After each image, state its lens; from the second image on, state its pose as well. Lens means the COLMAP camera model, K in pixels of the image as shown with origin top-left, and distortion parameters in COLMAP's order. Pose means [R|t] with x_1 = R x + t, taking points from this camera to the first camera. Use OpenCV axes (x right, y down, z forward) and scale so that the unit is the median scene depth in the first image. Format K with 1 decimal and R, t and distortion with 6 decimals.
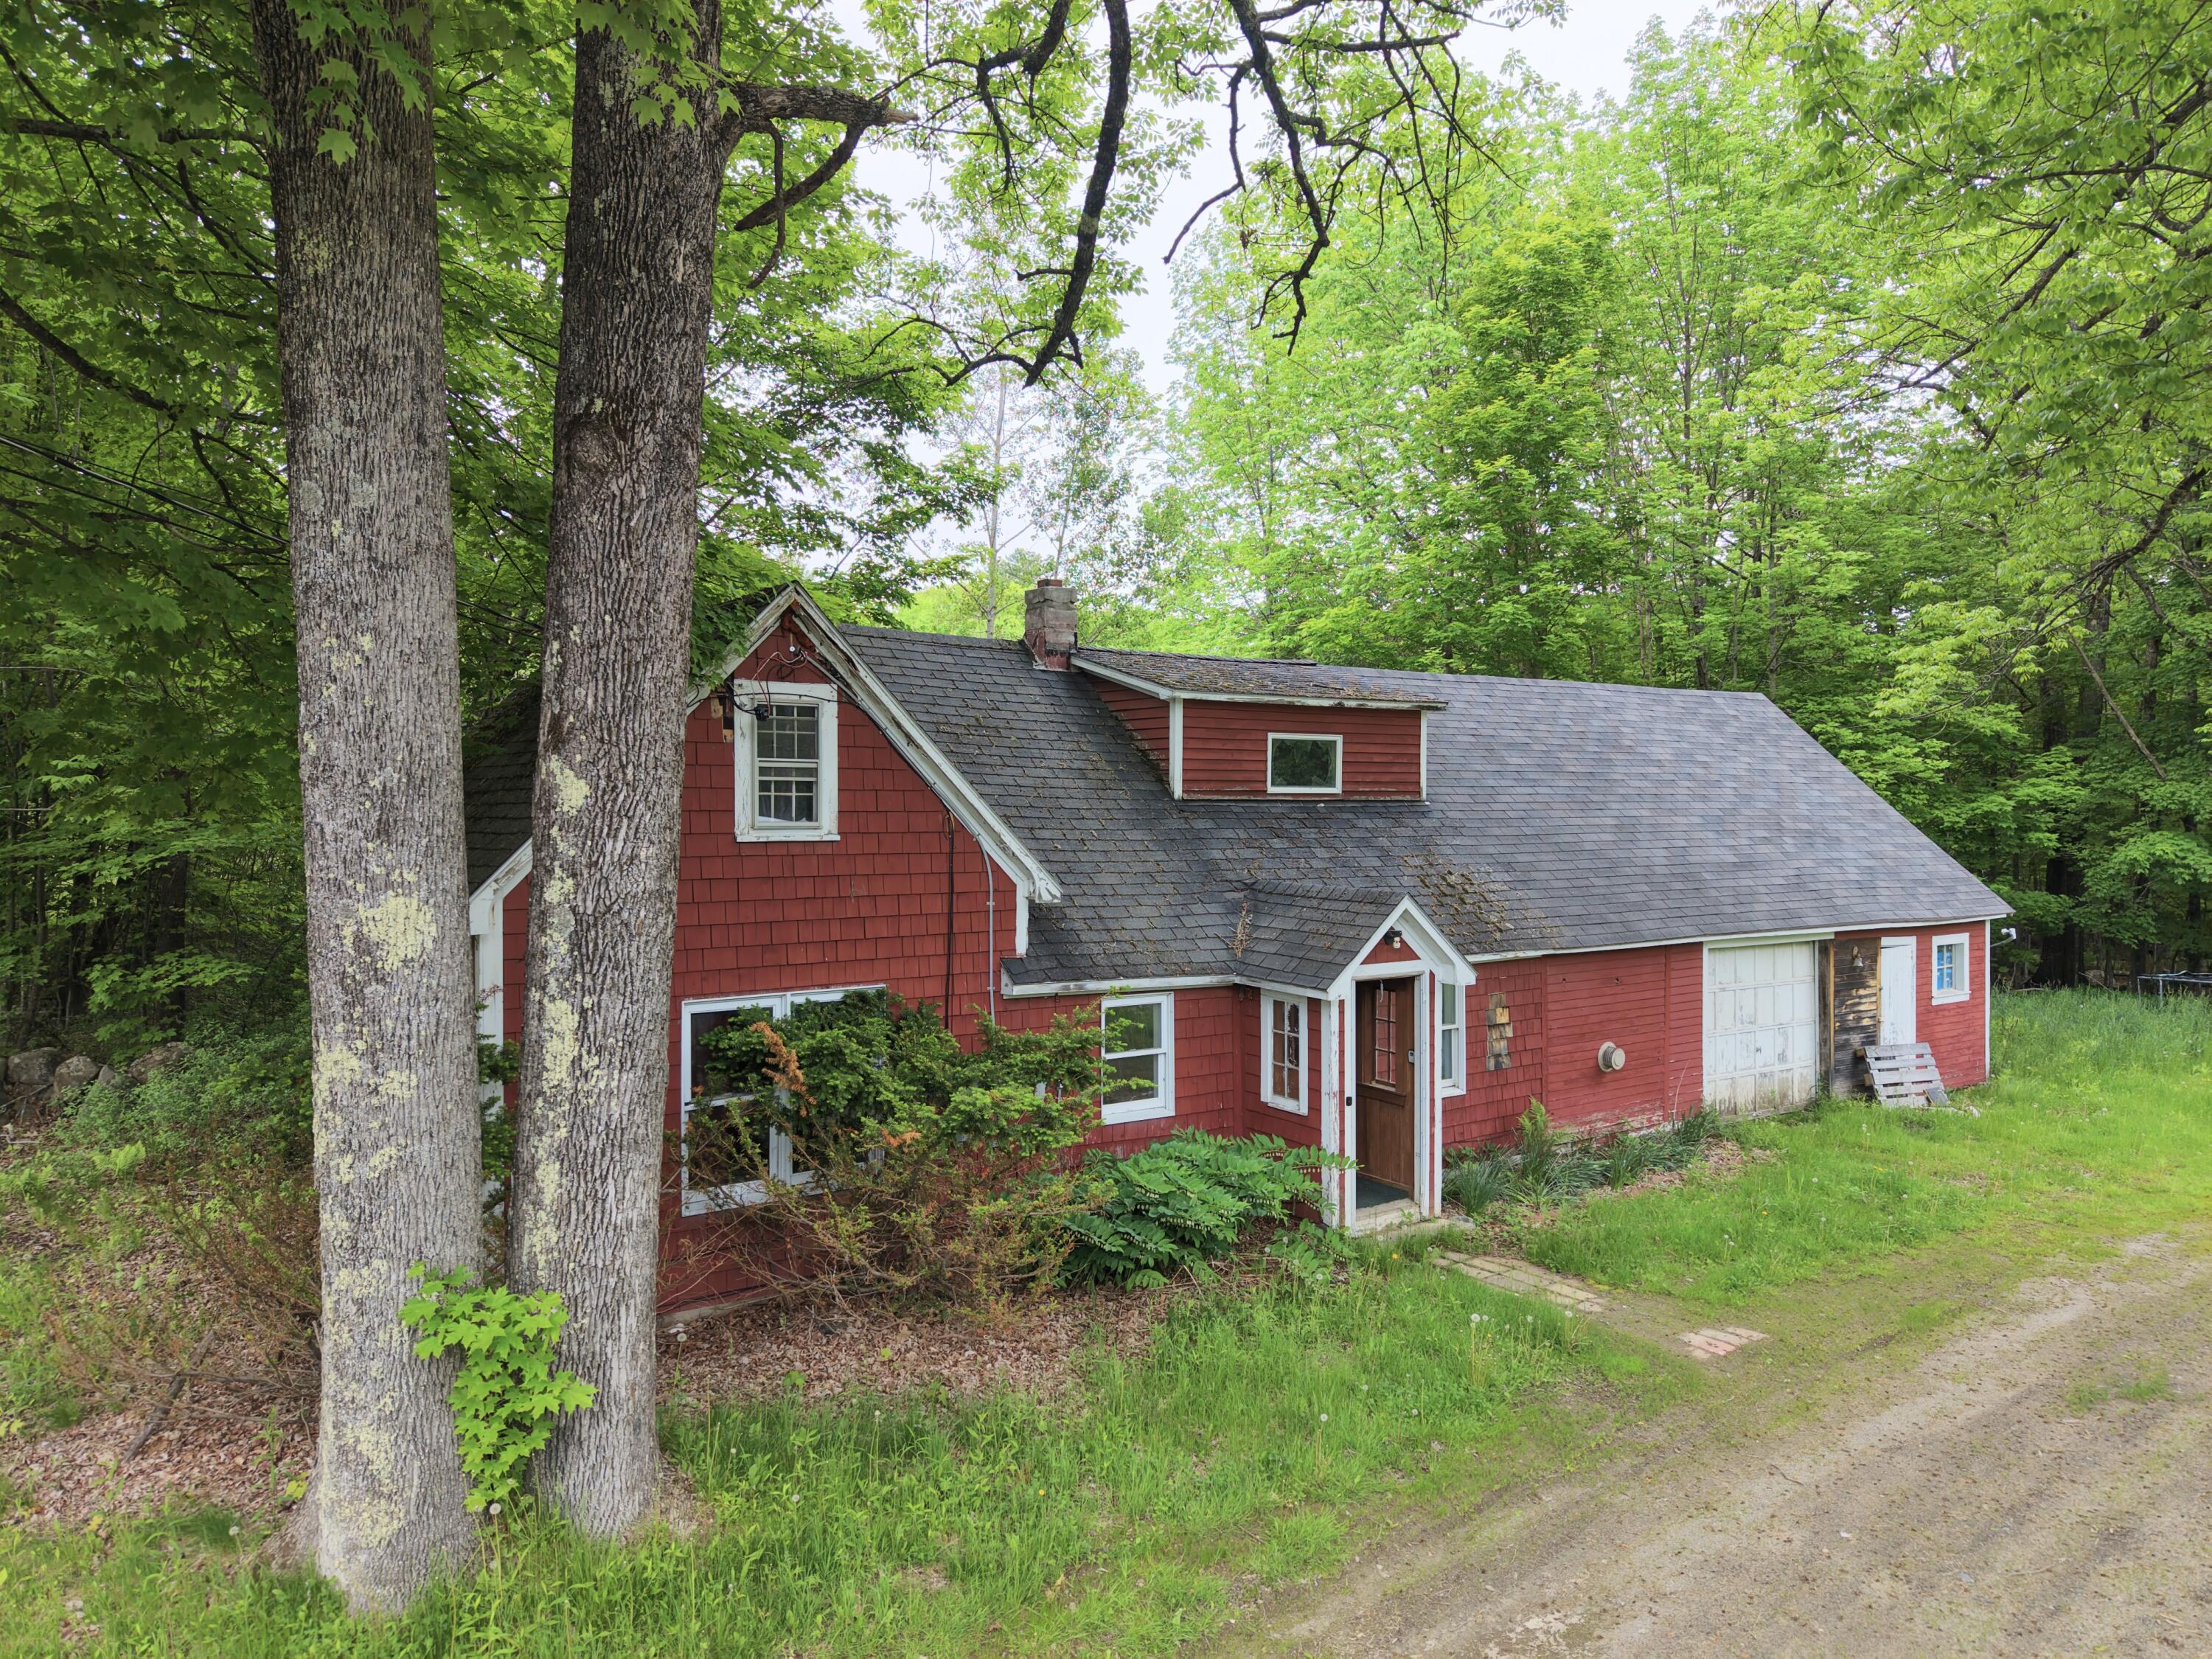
lens RADIAL K [[1481.7, 0, 1106.0], [0, 1481.7, 829.5], [0, 0, 1]] dist [0.031392, -0.037566]
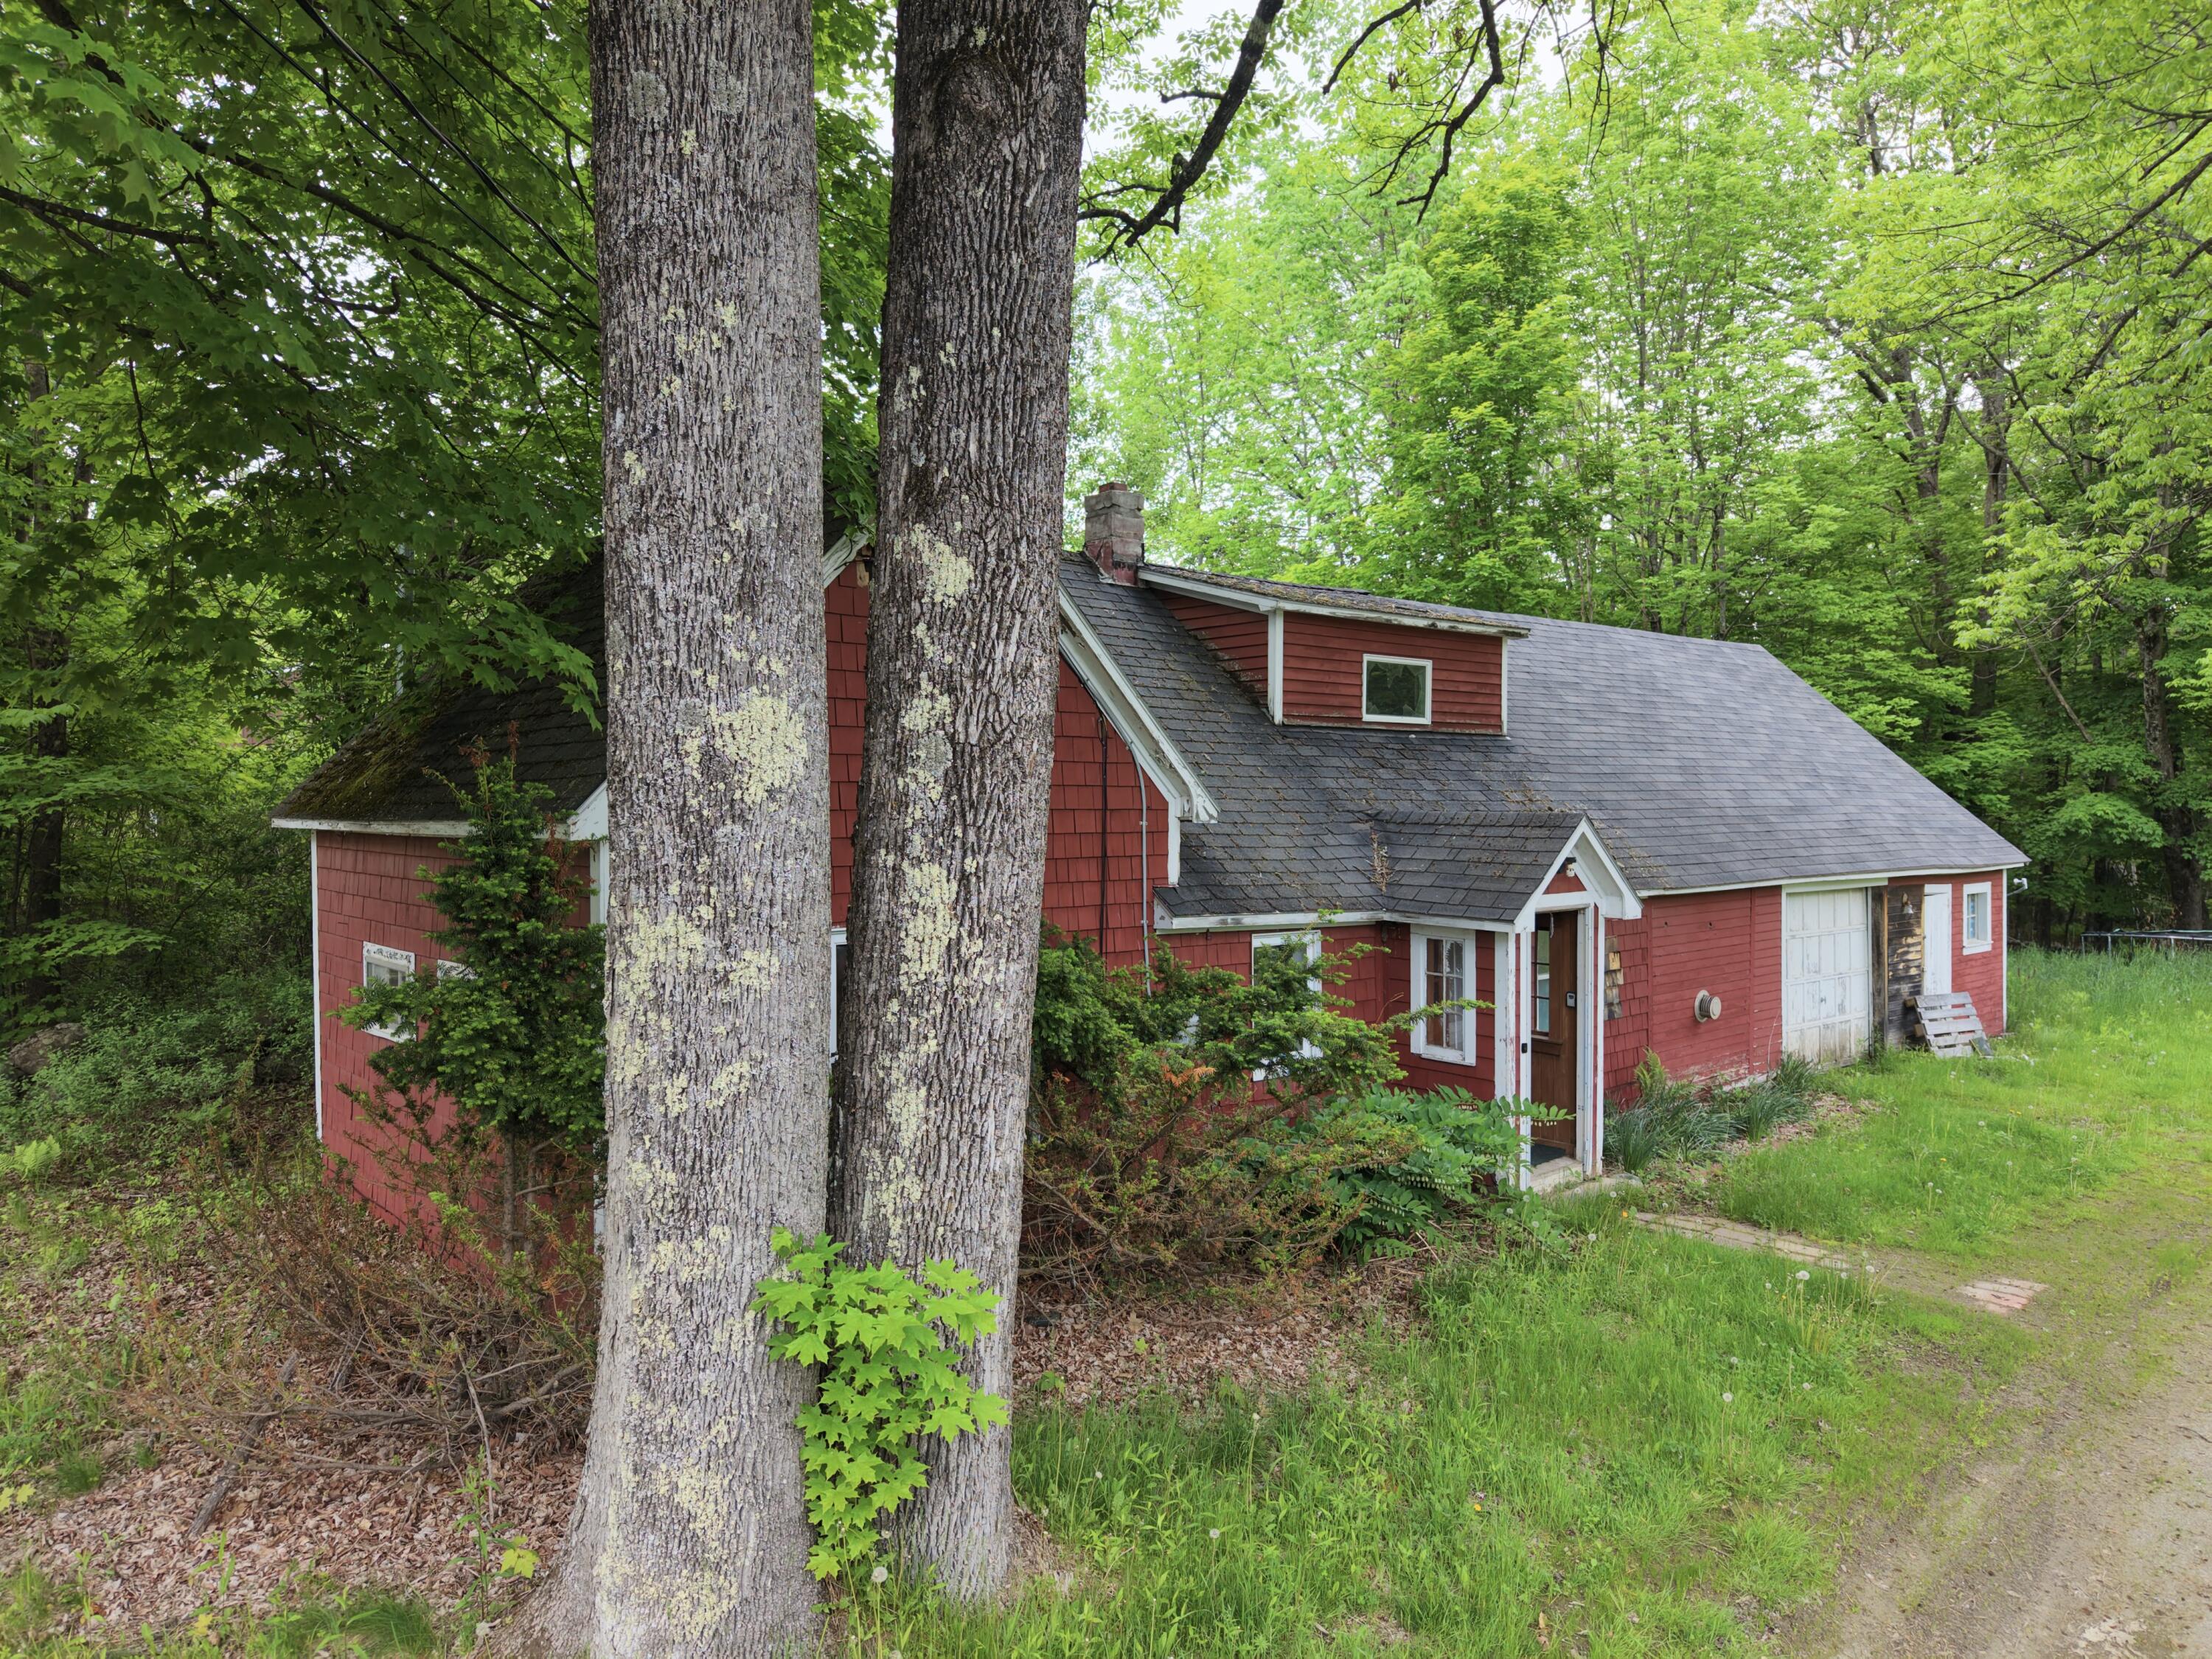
lens RADIAL K [[1488.2, 0, 1108.4], [0, 1488.2, 830.7], [0, 0, 1]] dist [0.027690, -0.037559]
pose [[0.993873, -0.006767, 0.110318, -0.191636], [0.006612, 0.999977, 0.001775, 0.052298], [-0.110328, -0.001035, 0.993895, 0.144547]]
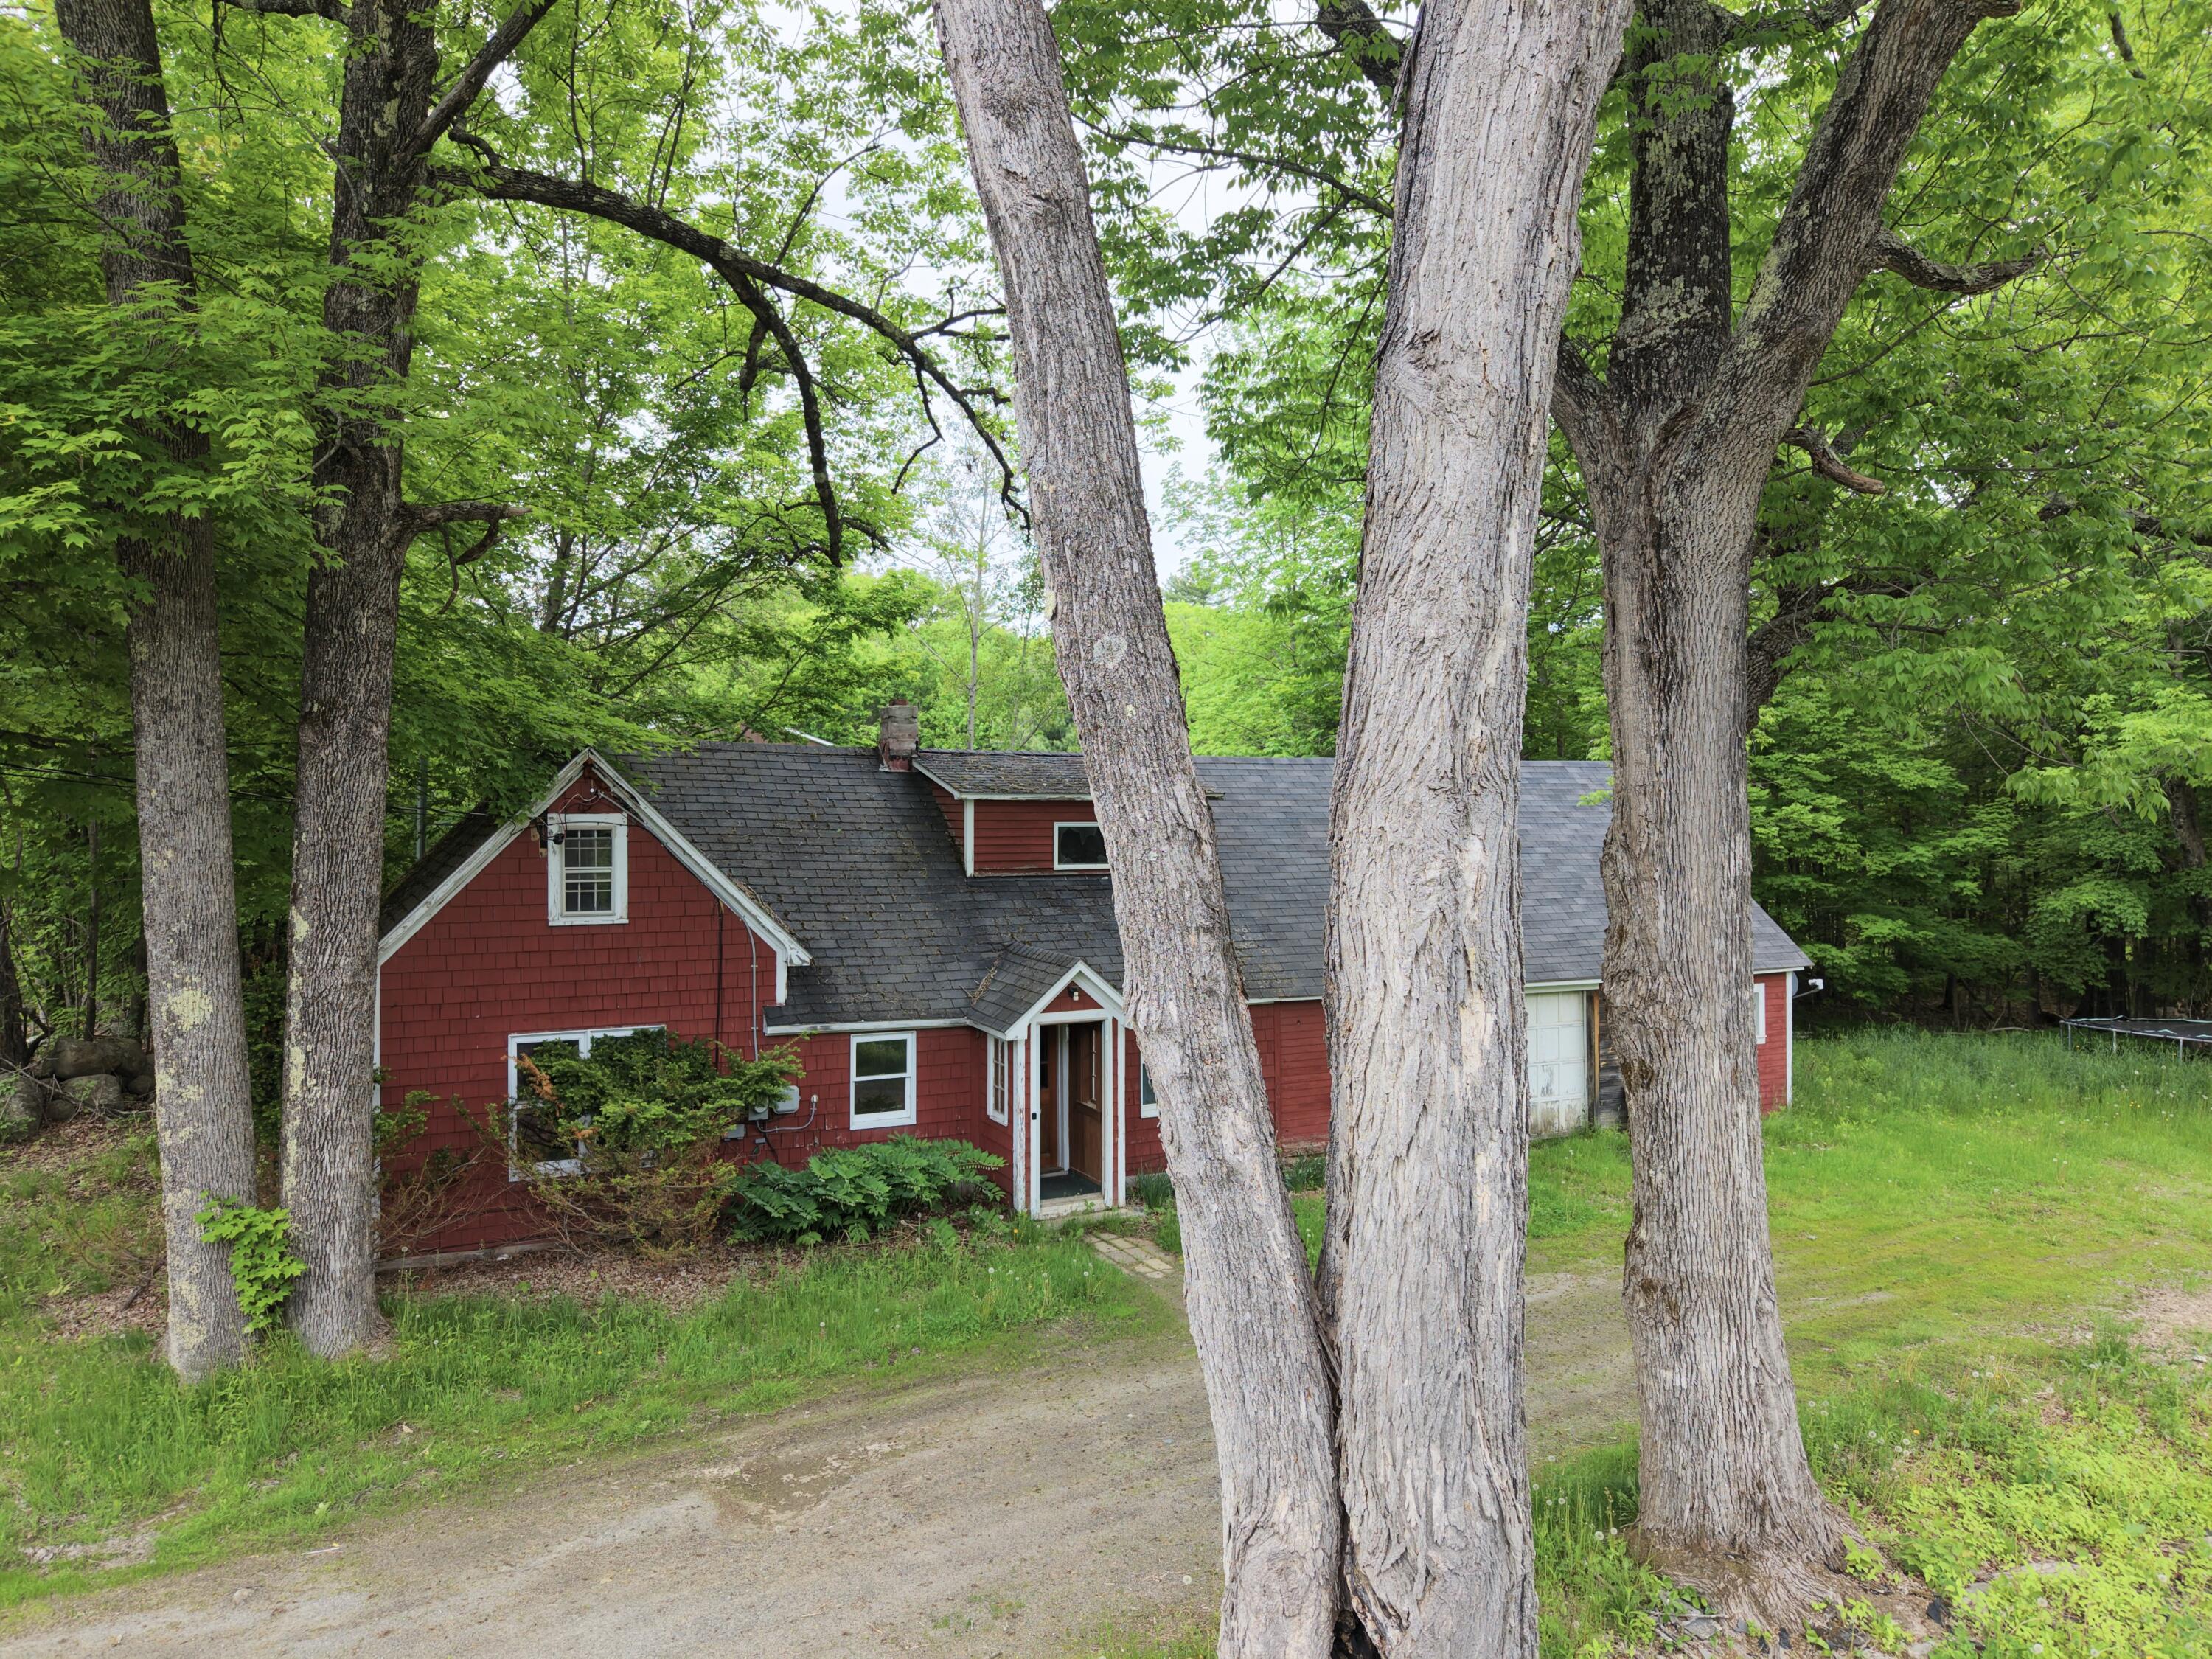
lens RADIAL K [[1481.7, 0, 1106.0], [0, 1481.7, 829.5], [0, 0, 1]] dist [0.031392, -0.037566]
pose [[0.988928, 0.003635, -0.148351, 0.444488], [-0.003830, 0.999992, -0.001028, -0.075764], [0.148346, 0.001585, 0.988934, -0.315870]]
